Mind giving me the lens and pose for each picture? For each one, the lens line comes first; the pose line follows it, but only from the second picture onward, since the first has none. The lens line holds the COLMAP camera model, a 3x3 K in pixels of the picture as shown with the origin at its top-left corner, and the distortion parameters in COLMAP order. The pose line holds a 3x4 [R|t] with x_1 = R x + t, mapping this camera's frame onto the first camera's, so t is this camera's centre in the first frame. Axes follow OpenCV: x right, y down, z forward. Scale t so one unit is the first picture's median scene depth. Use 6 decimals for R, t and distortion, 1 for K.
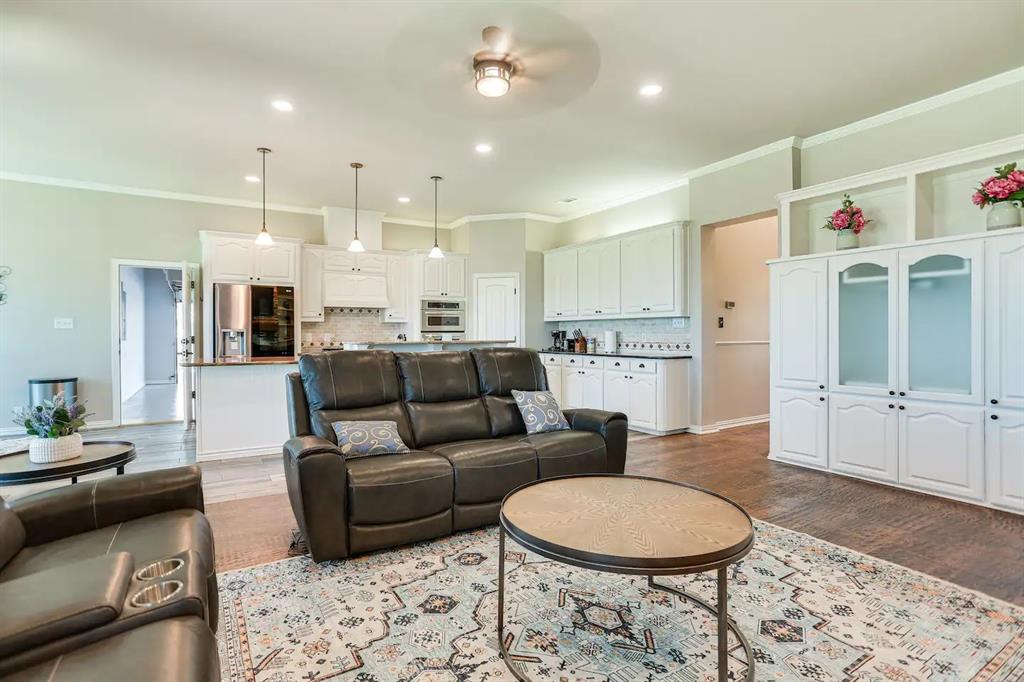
lens RADIAL K [[495.9, 0, 493.1], [0, 495.9, 337.4], [0, 0, 1]] dist [-0.026499, 0.012618]
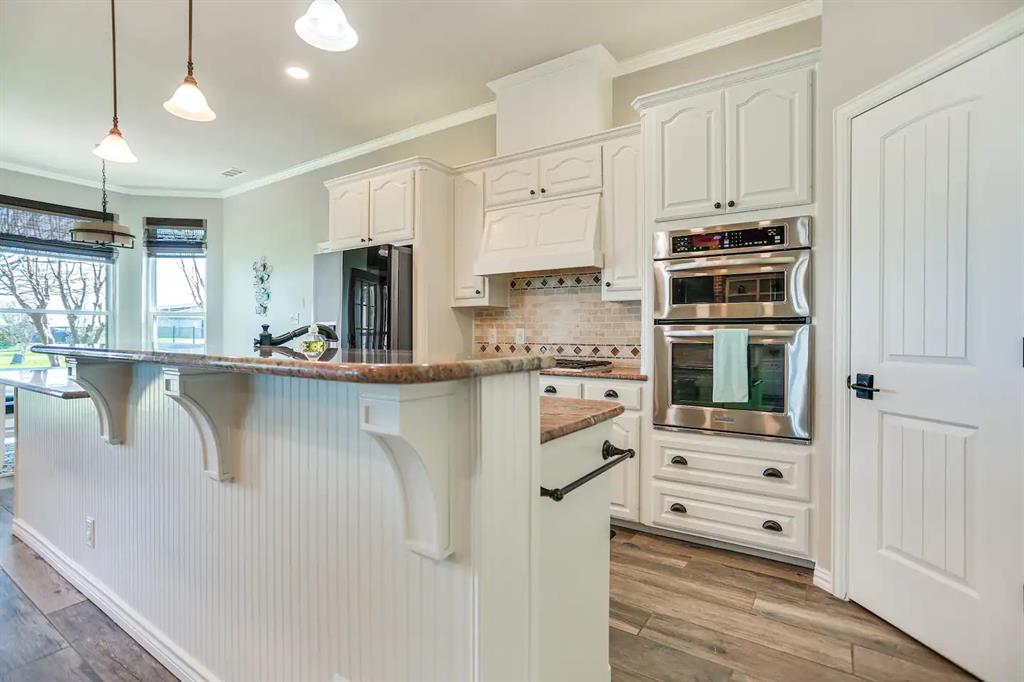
lens RADIAL K [[495.9, 0, 513.3], [0, 495.9, 335.6], [0, 0, 1]] dist [-0.026499, 0.012618]
pose [[0.438306, 0.007341, -0.898796, 0.230289], [-0.011358, 0.999932, 0.002629, -0.003759], [0.898754, 0.009056, 0.438359, 1.329723]]
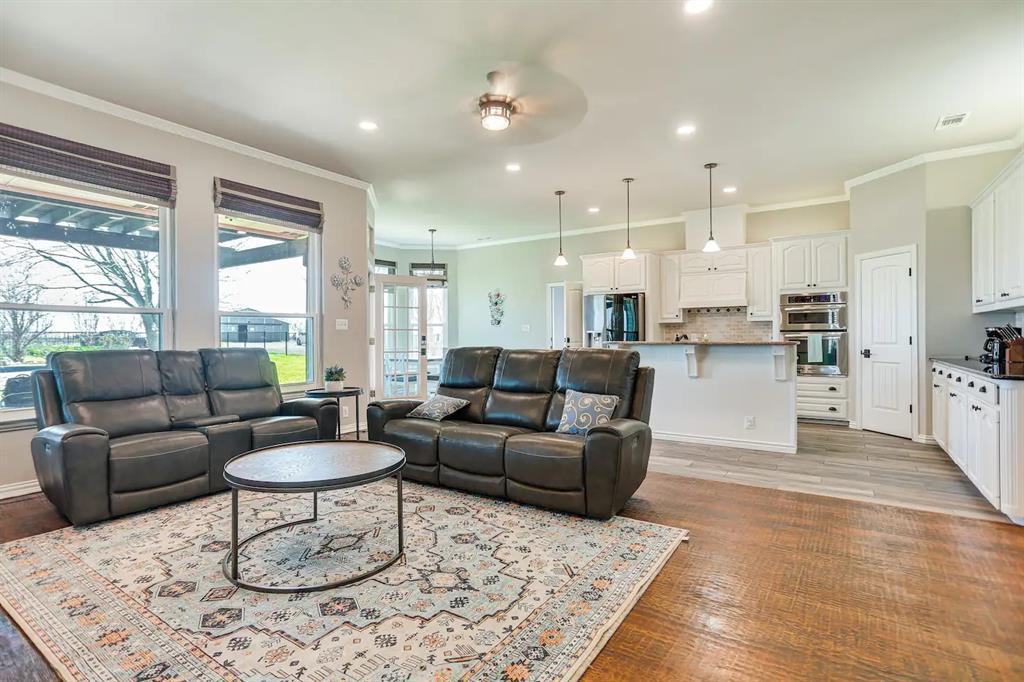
lens RADIAL K [[495.9, 0, 517.4], [0, 495.9, 333.6], [0, 0, 1]] dist [-0.026499, 0.012618]
pose [[0.438429, -0.002277, -0.898763, 0.751753], [-0.004046, 0.999982, -0.004507, -0.003616], [0.898757, 0.005612, 0.438412, 0.374910]]
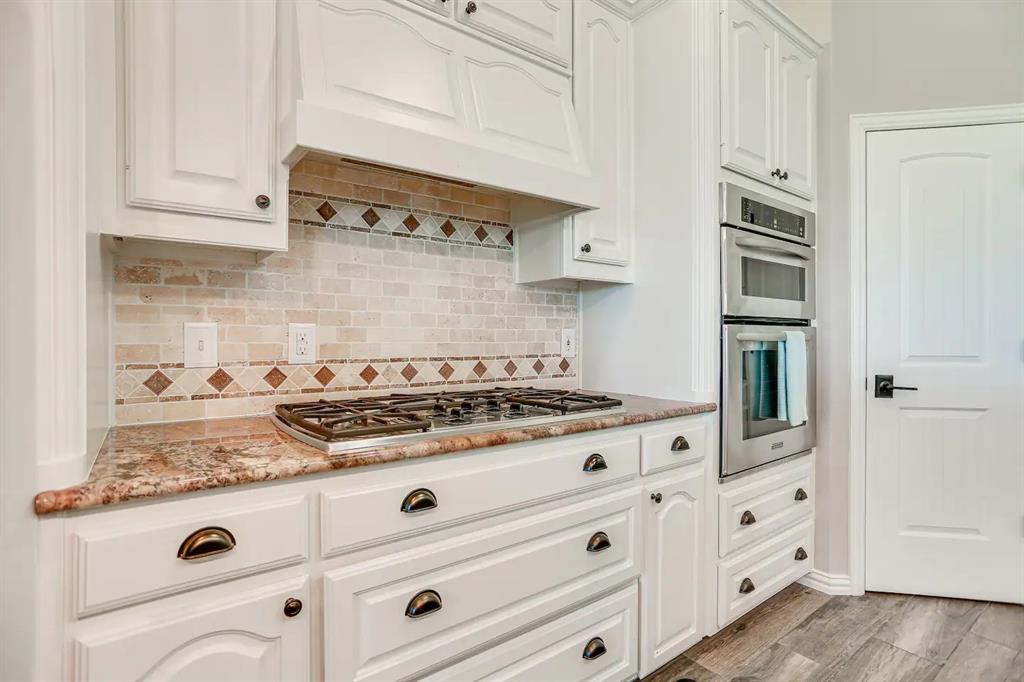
lens RADIAL K [[495.9, 0, 504.4], [0, 495.9, 336.0], [0, 0, 1]] dist [-0.026499, 0.012618]
pose [[0.994013, 0.007172, 0.109026, -0.480042], [-0.006580, 0.999962, -0.005783, -0.004458], [-0.109063, 0.005031, 0.994022, 1.379462]]
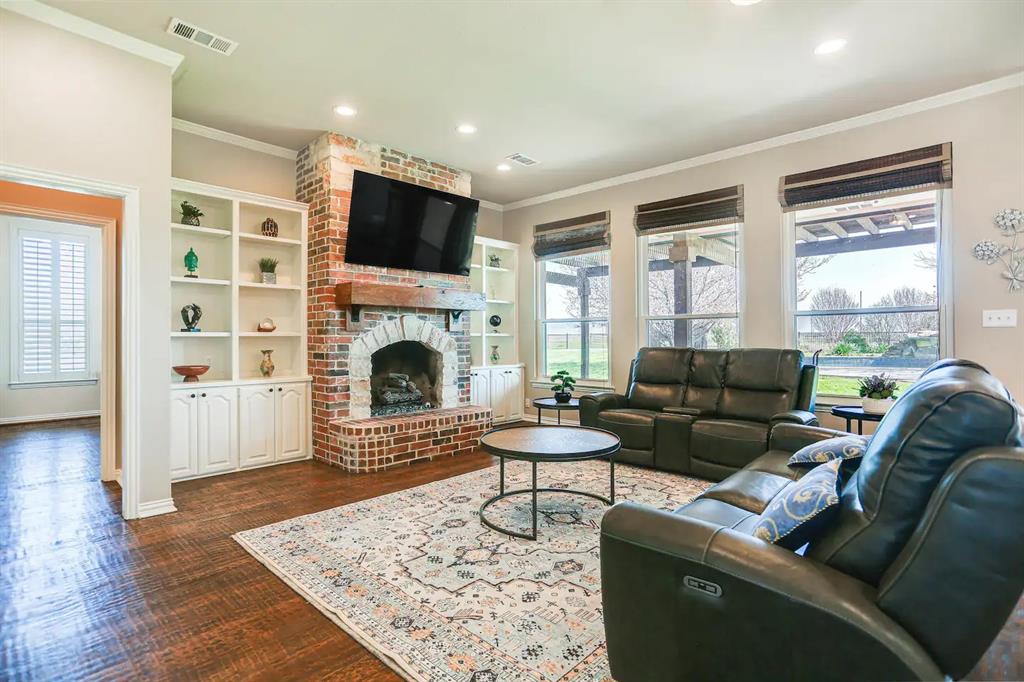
lens RADIAL K [[495.9, 0, 496.2], [0, 495.9, 331.7], [0, 0, 1]] dist [-0.026499, 0.012618]
pose [[-0.965216, 0.000678, -0.261453, 0.376931], [0.003150, 0.999954, -0.009038, -0.004260], [0.261434, -0.009547, -0.965174, 1.111797]]
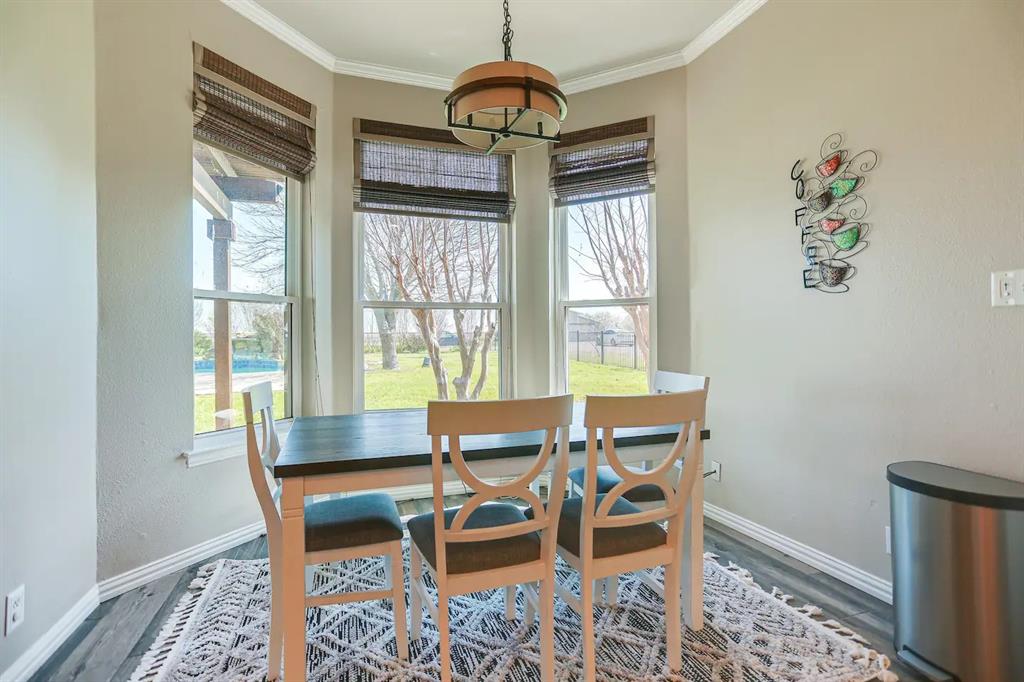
lens RADIAL K [[495.9, 0, 509.0], [0, 495.9, 340.2], [0, 0, 1]] dist [-0.026499, 0.012618]
pose [[-0.188098, 0.012473, -0.982071, -0.767579], [0.001154, 0.999921, 0.012479, -0.002592], [0.982150, 0.001214, -0.188098, 1.055243]]
